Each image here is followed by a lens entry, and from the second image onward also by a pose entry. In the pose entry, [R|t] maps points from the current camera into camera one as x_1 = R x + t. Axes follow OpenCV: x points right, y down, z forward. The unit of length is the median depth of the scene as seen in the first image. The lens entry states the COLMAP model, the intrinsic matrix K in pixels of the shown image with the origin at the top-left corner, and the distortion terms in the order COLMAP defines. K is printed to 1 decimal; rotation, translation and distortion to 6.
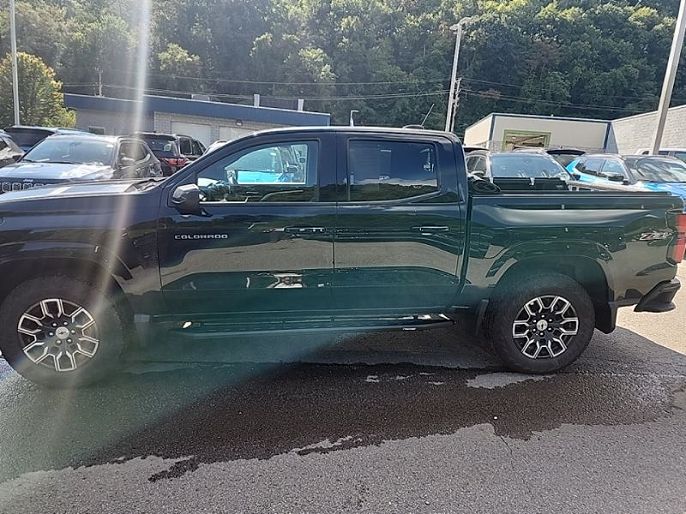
lens RADIAL K [[504.3, 0, 343.0], [0, 504.3, 257.0], [0, 0, 1]] dist [0.051625, -0.045861]
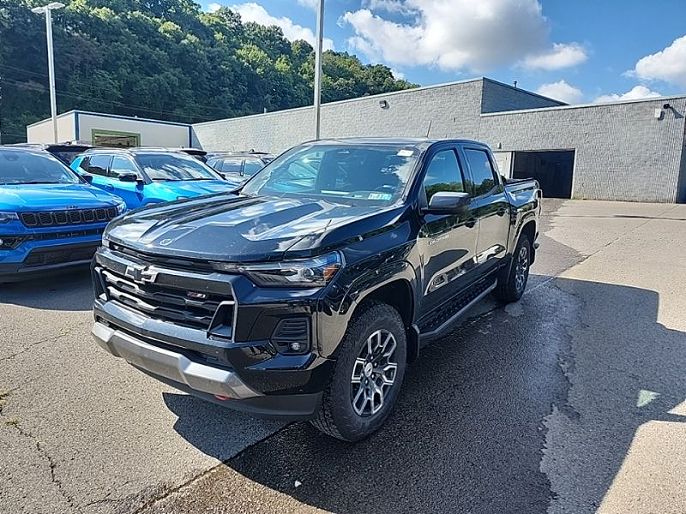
lens RADIAL K [[504.3, 0, 343.0], [0, 504.3, 257.0], [0, 0, 1]] dist [0.051625, -0.045861]
pose [[0.623242, -0.165316, 0.764356, -0.107715], [0.163753, 0.983321, 0.079152, -0.010736], [-0.764692, 0.075835, 0.639918, 0.040382]]
